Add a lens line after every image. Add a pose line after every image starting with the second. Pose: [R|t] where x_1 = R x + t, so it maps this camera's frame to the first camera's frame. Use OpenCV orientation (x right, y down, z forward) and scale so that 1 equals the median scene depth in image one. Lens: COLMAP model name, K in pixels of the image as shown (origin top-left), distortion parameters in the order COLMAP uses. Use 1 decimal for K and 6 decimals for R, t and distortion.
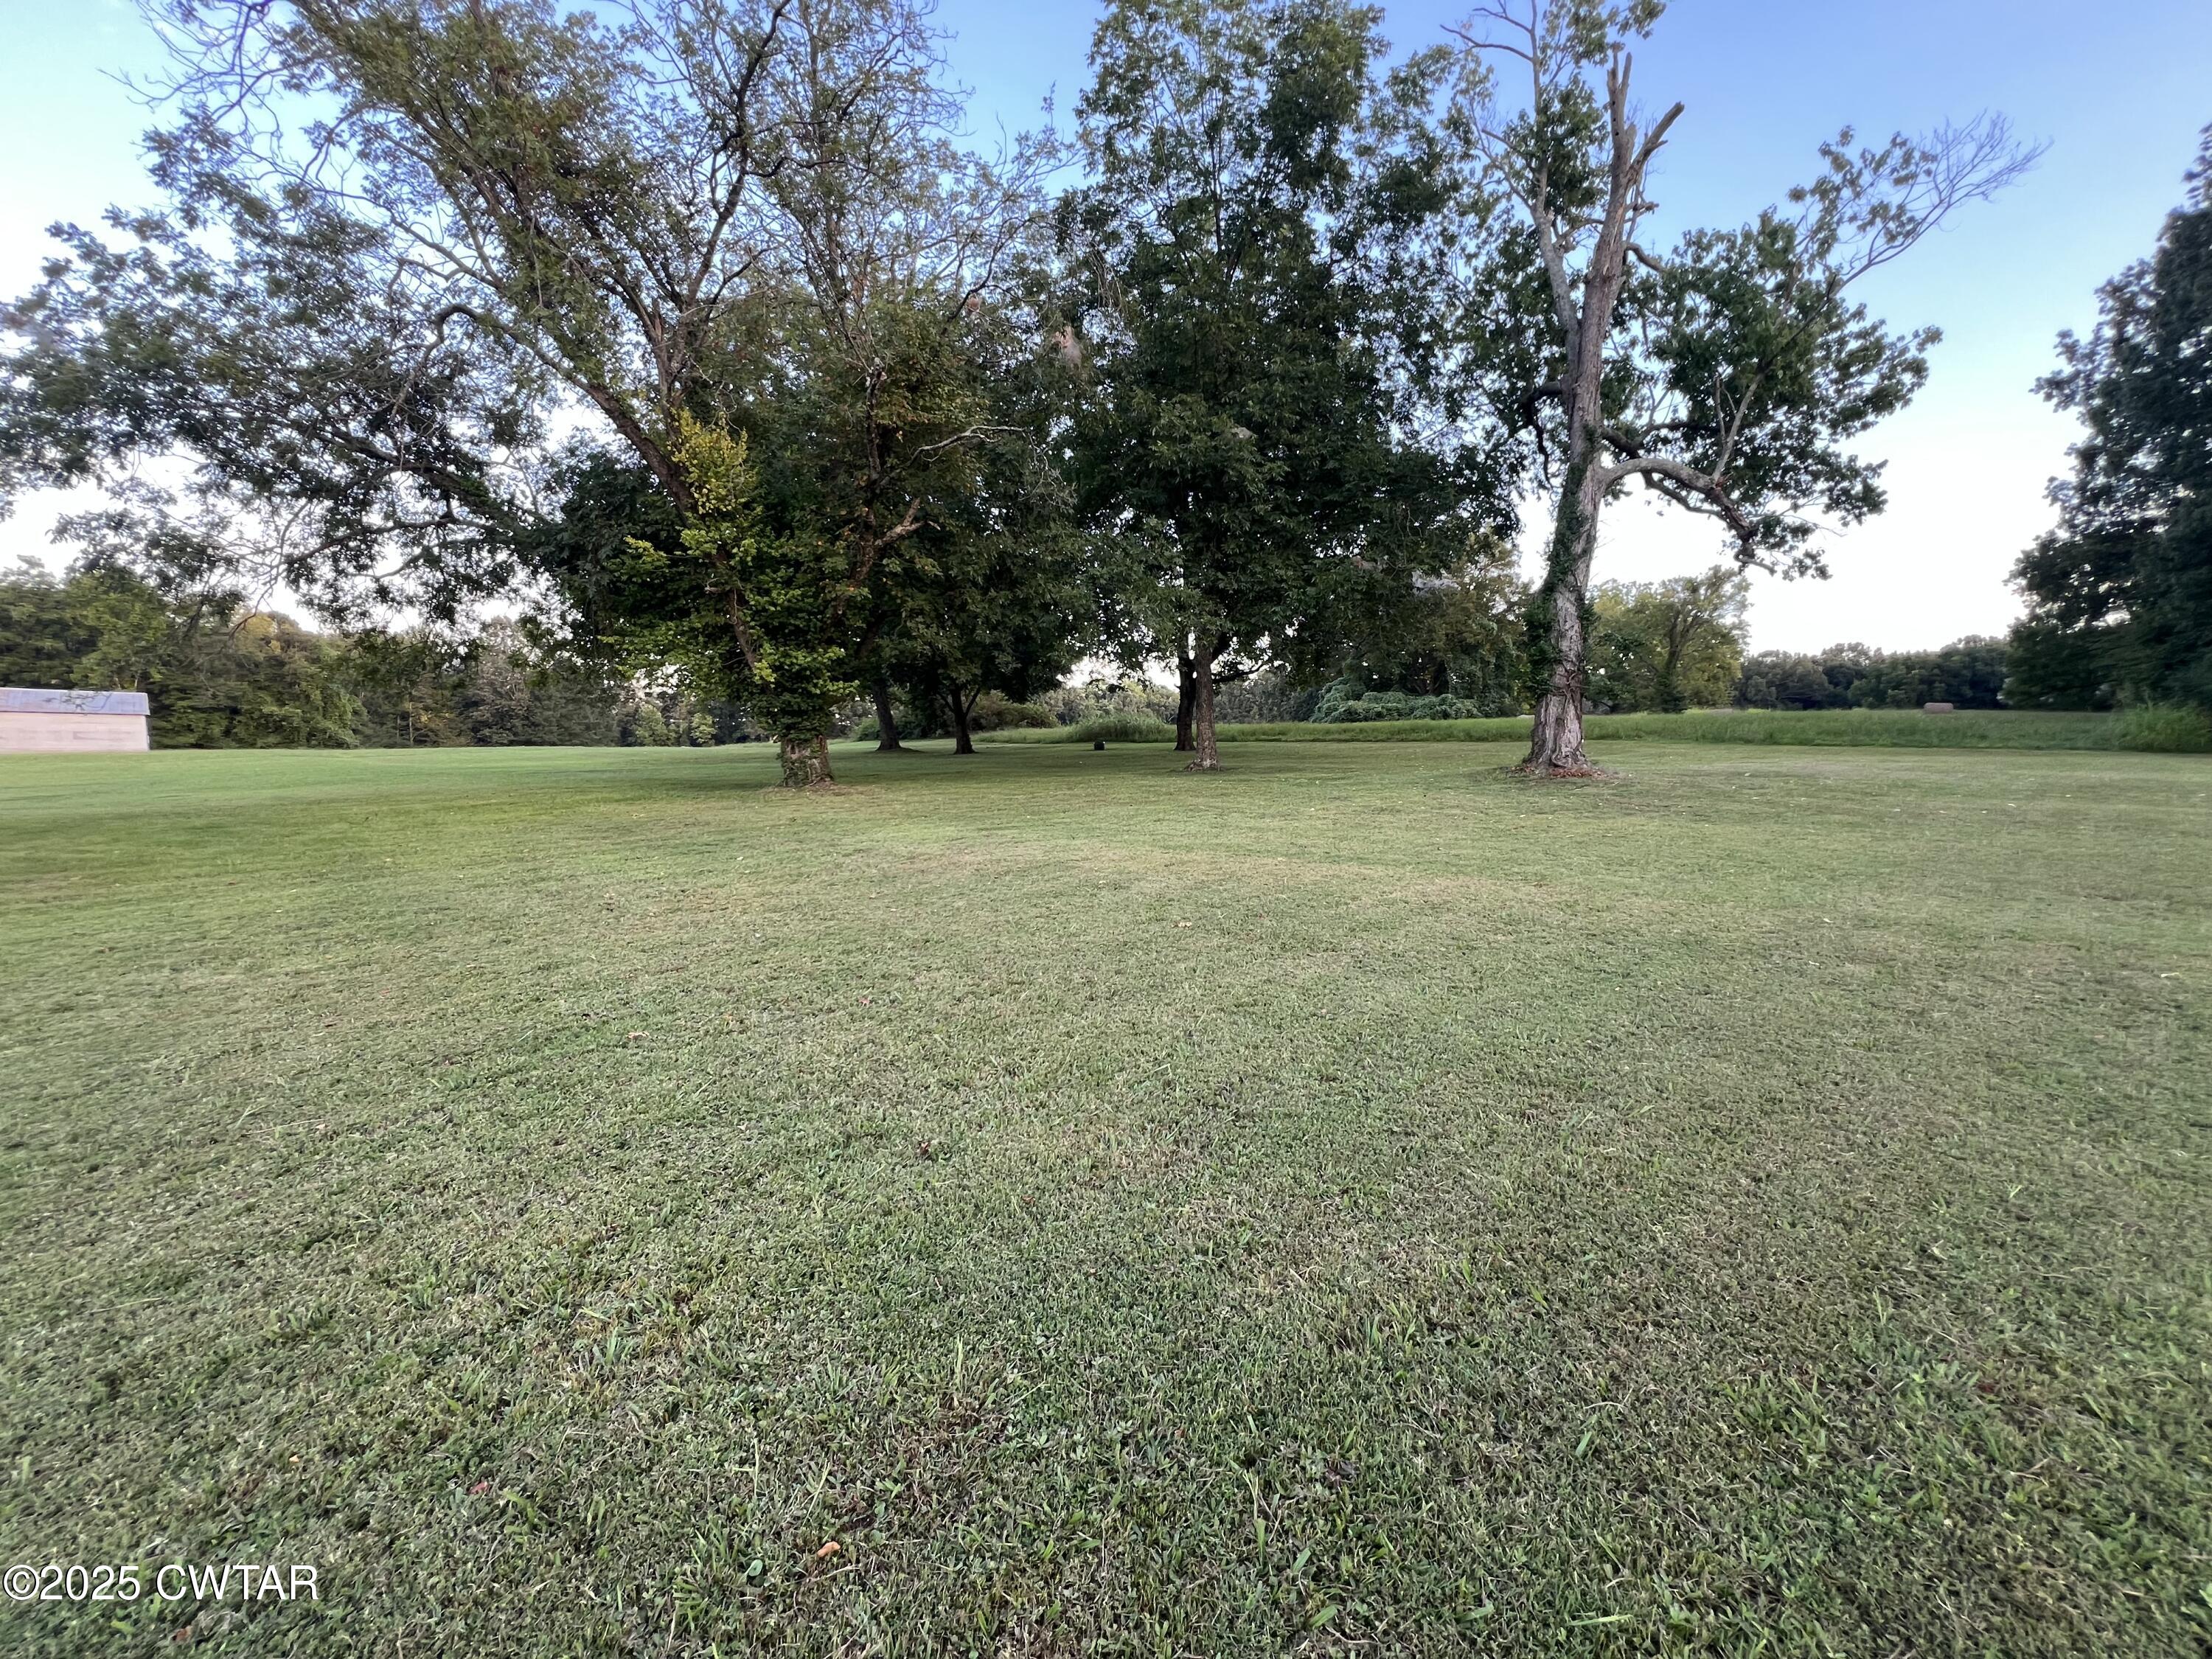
lens RADIAL K [[894.7, 0, 1108.2], [0, 894.7, 831.9], [0, 0, 1]] dist [0.009248, -0.000407]
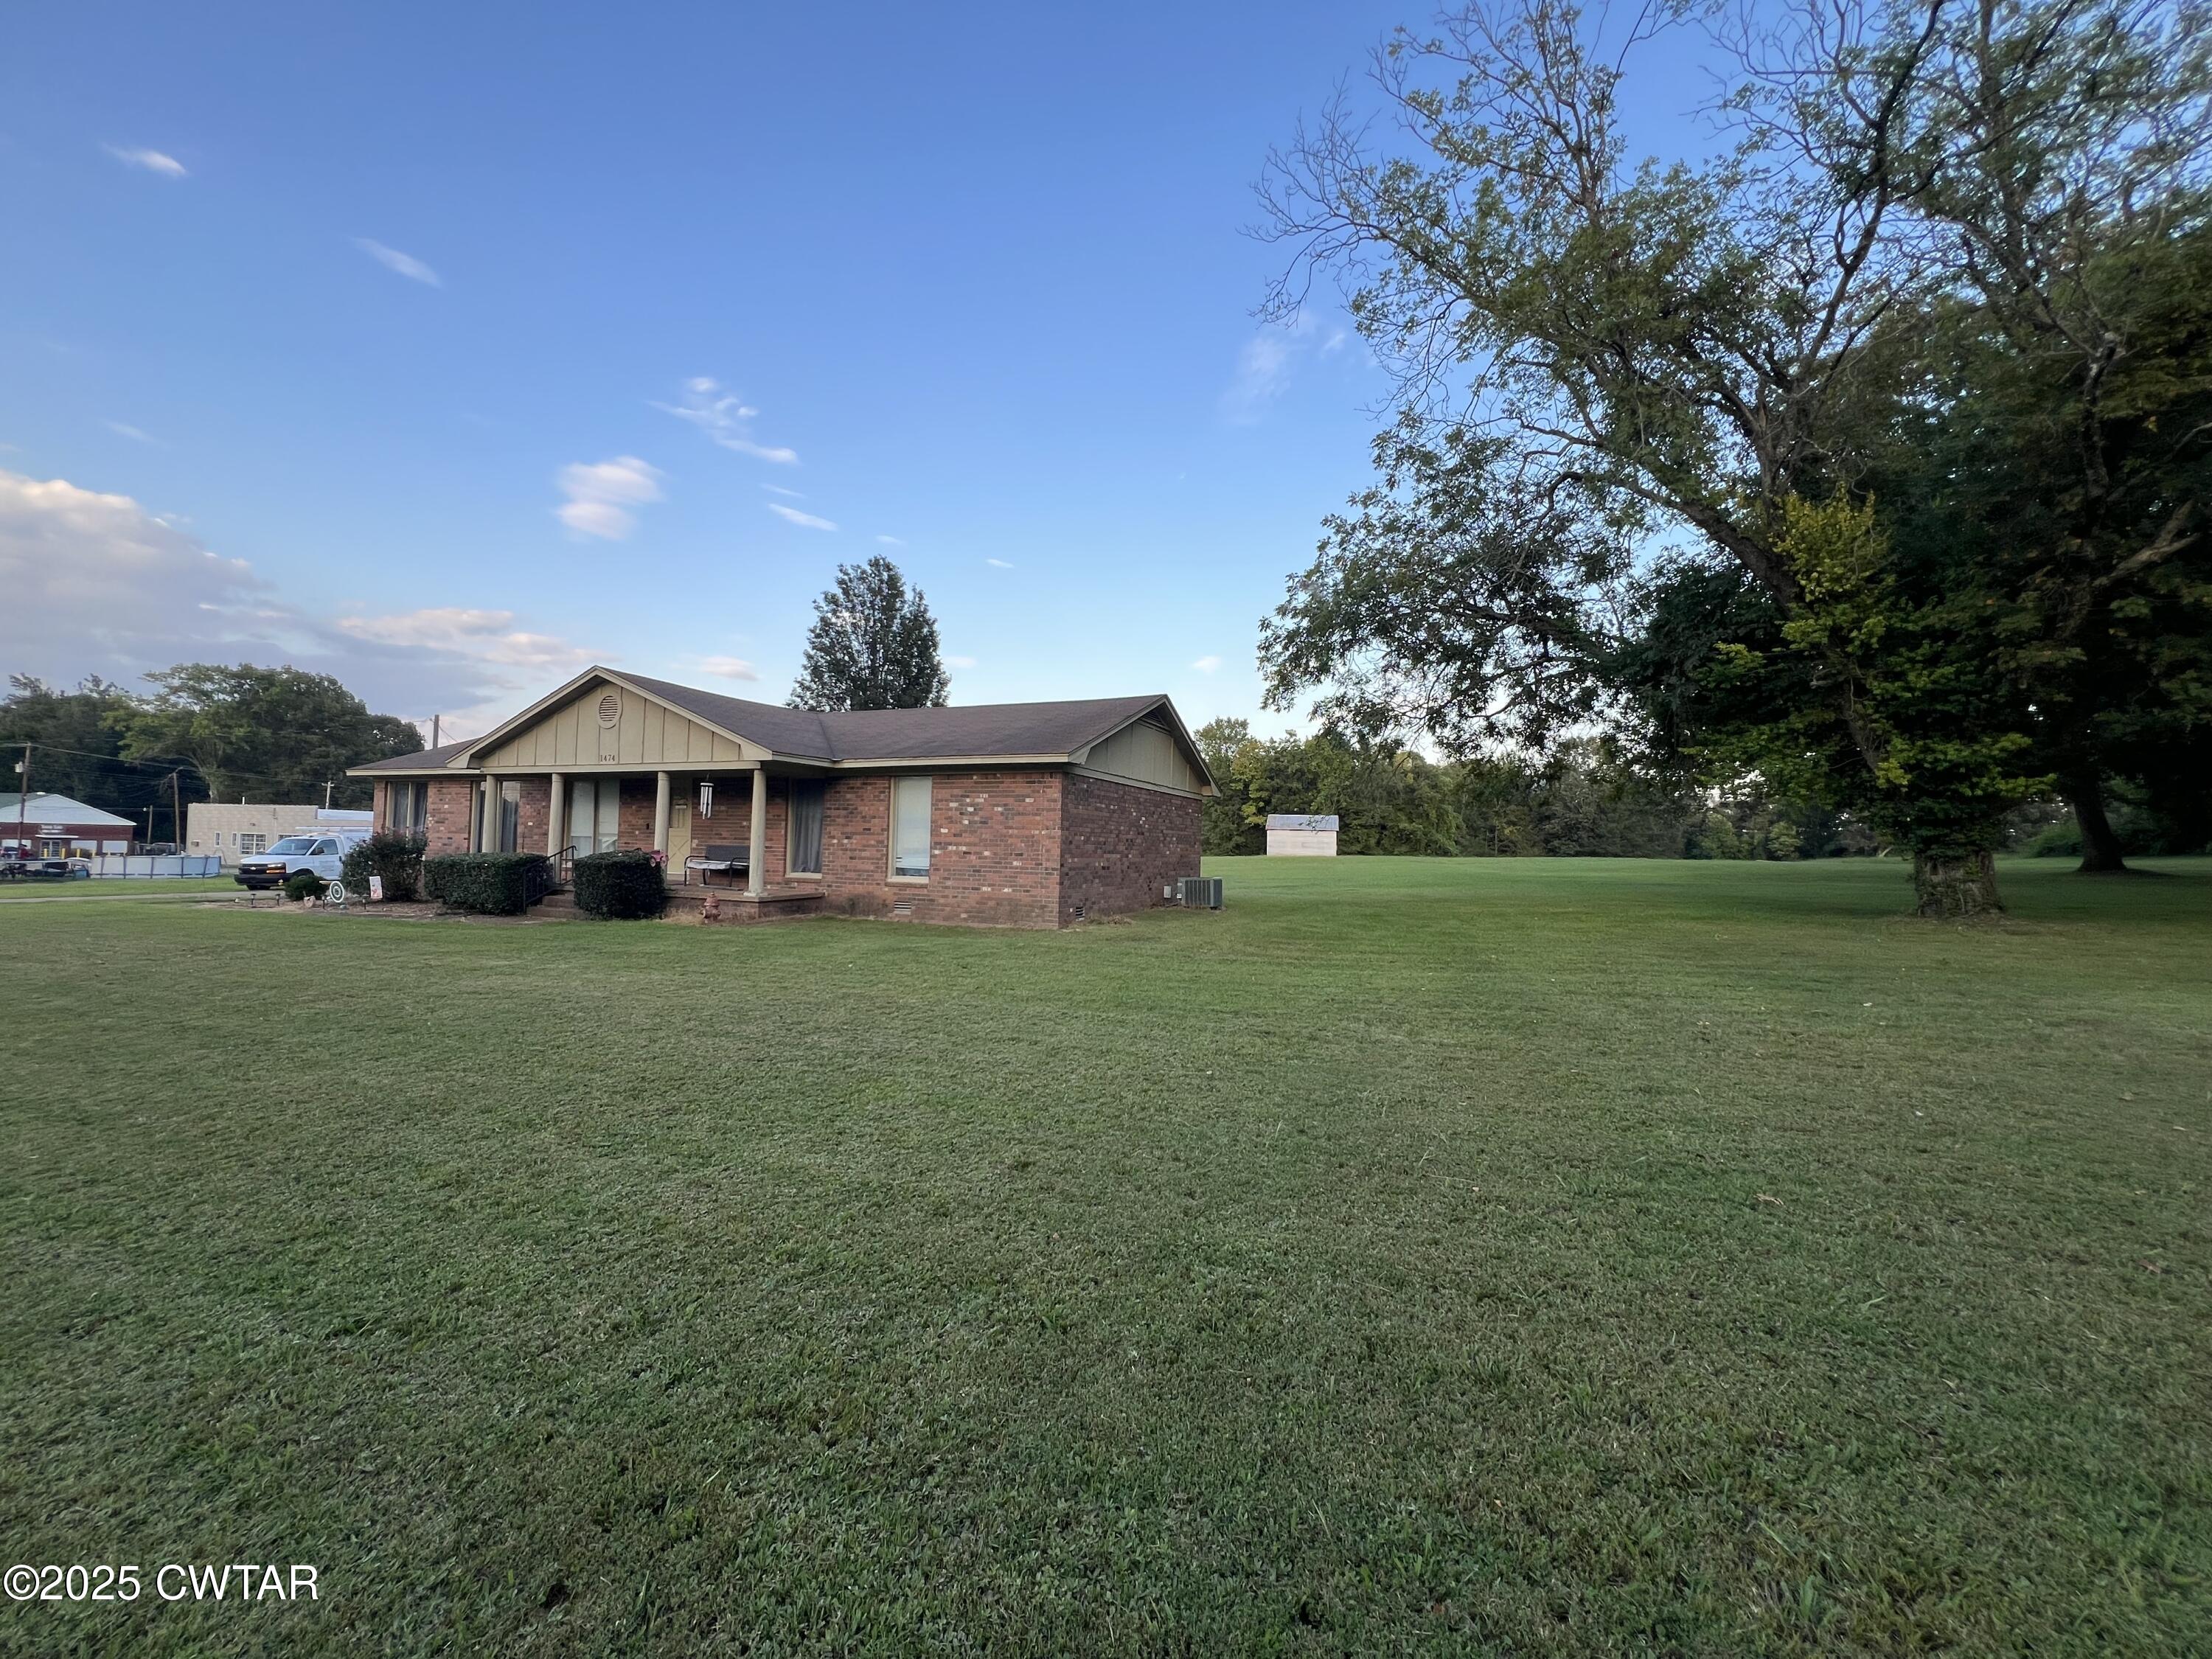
lens RADIAL K [[894.7, 0, 1098.8], [0, 894.7, 830.6], [0, 0, 1]] dist [0.009248, -0.000407]
pose [[0.484835, -0.008116, -0.874568, -0.017141], [-0.099097, 0.993008, -0.064152, -0.002906], [0.868973, 0.117771, 0.480641, -0.009507]]
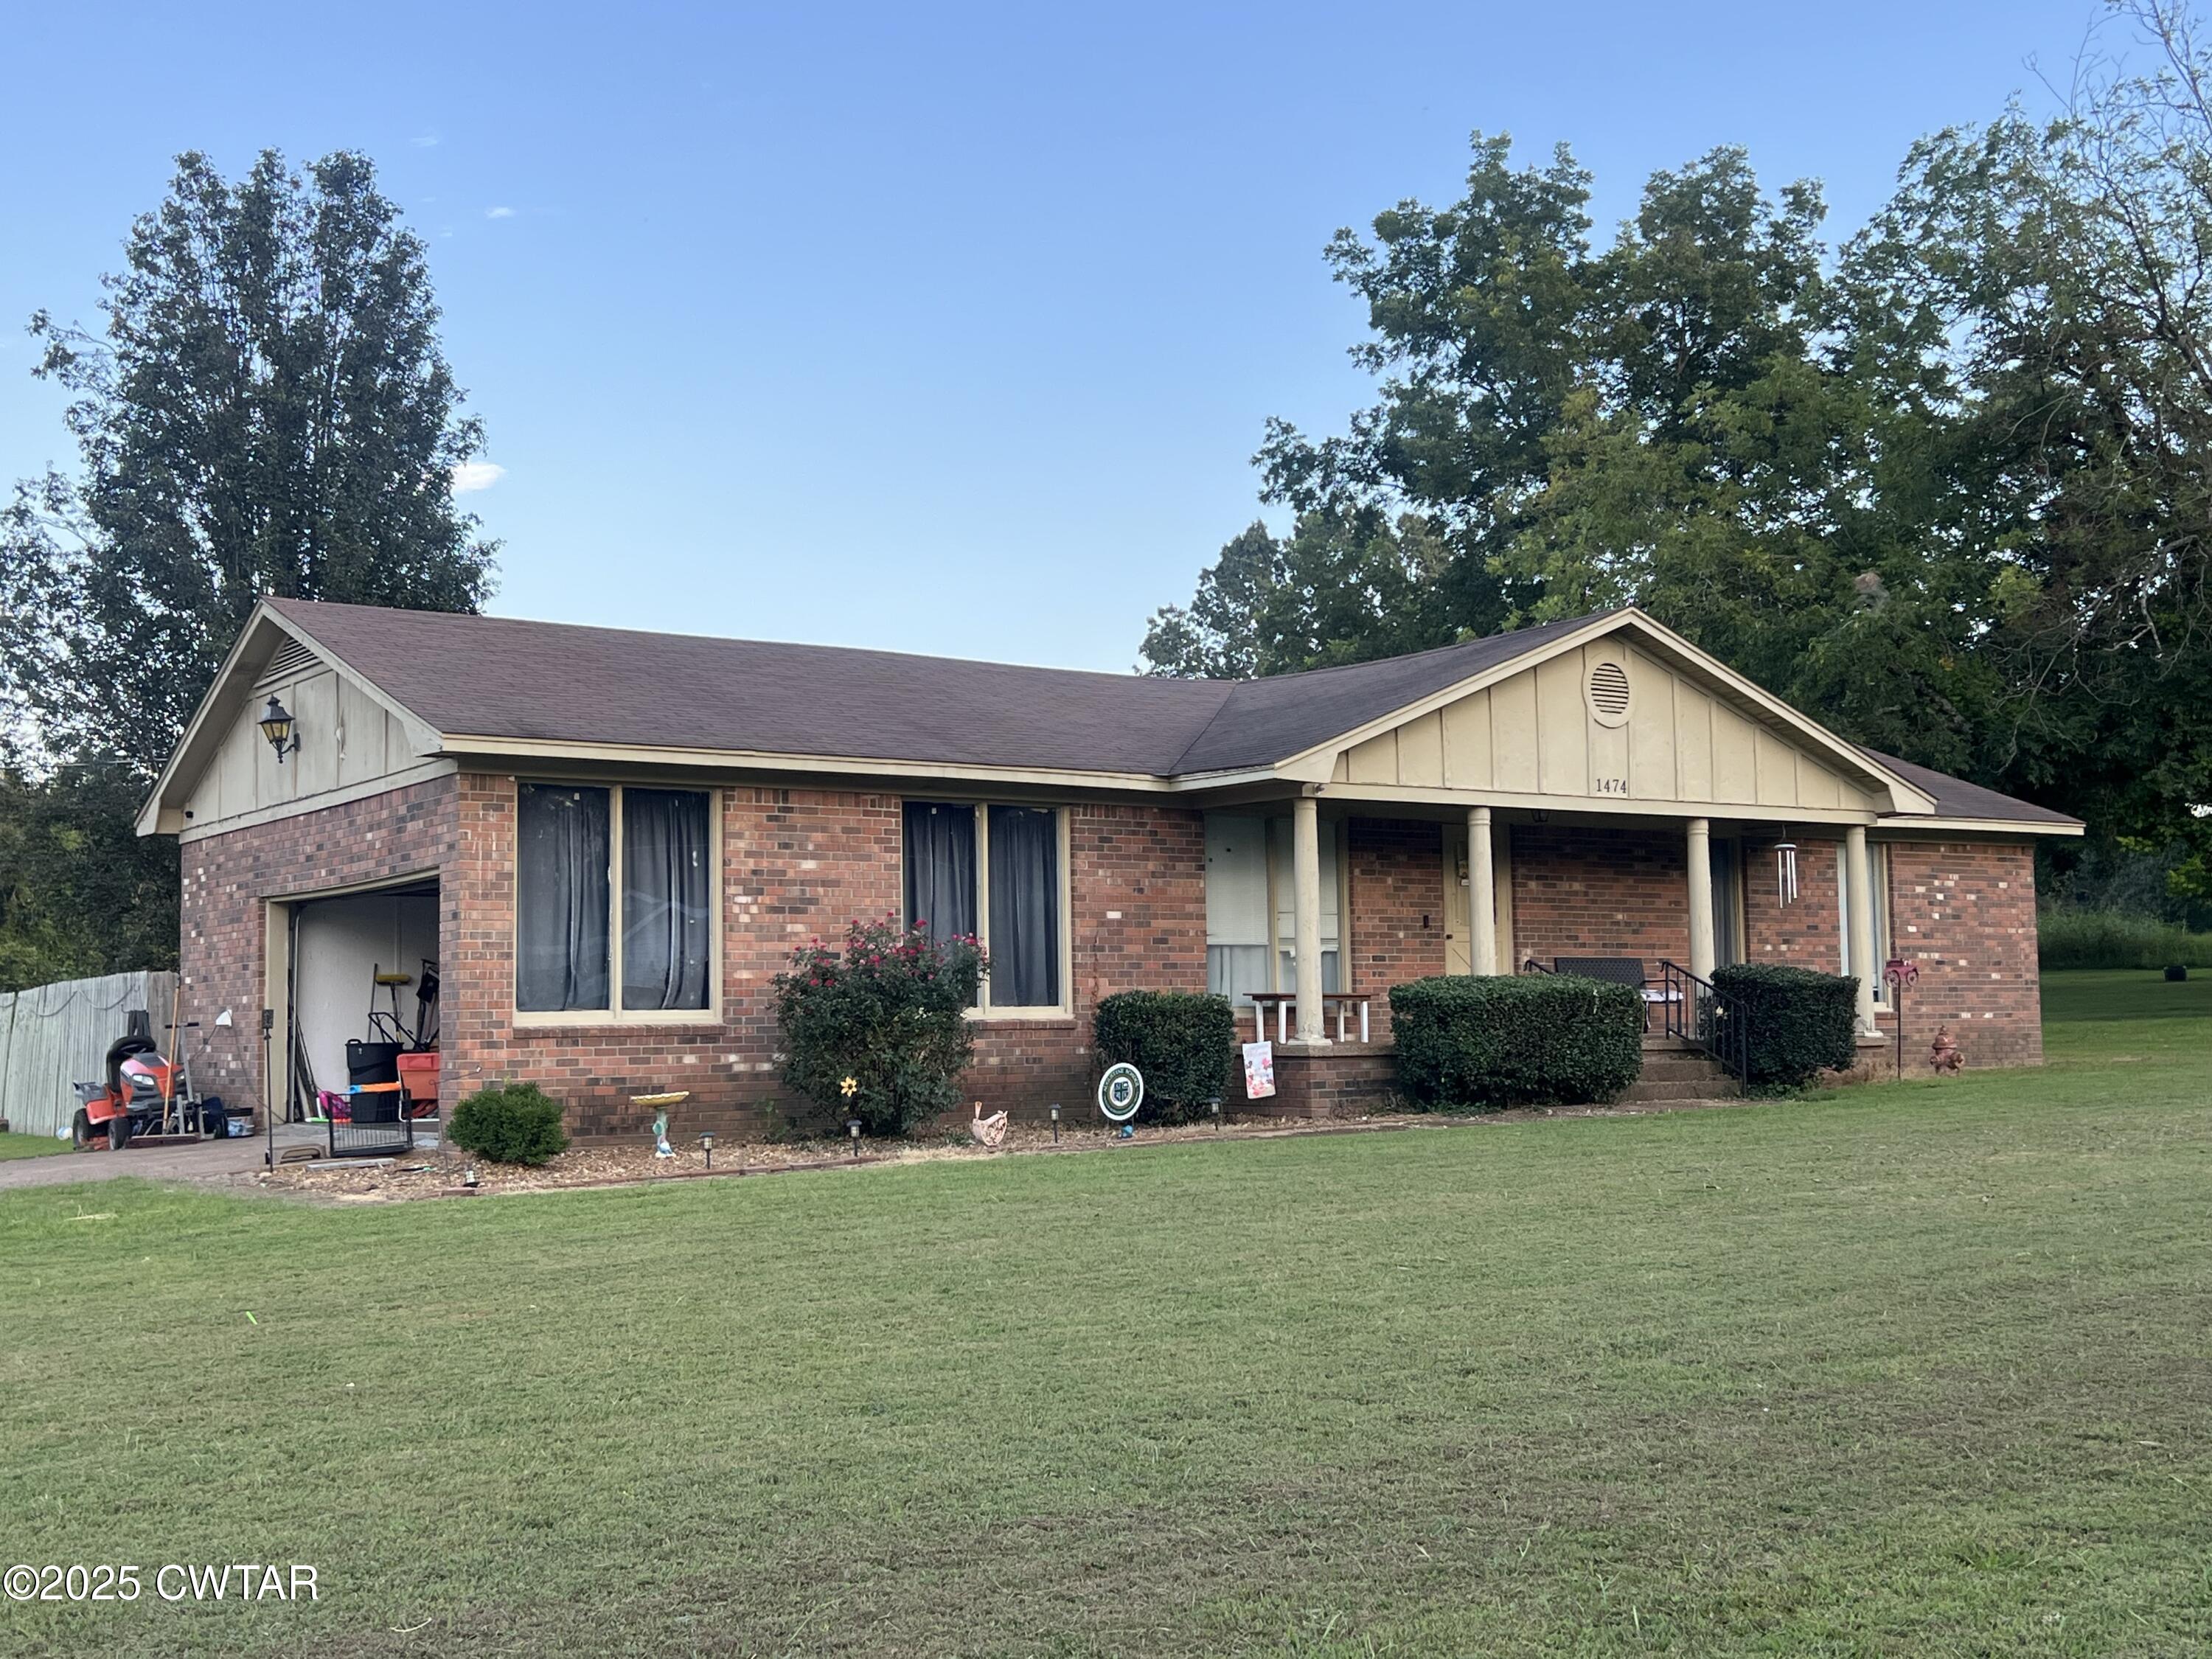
lens RADIAL K [[2571.0, 0, 1105.7], [0, 2571.0, 829.6], [0, 0, 1]] dist [0.083234, 0.000000]
pose [[0.998908, -0.017547, -0.043289, -0.416412], [0.010325, 0.986778, -0.161746, 0.046294], [0.045555, 0.161122, 0.985883, -0.436078]]
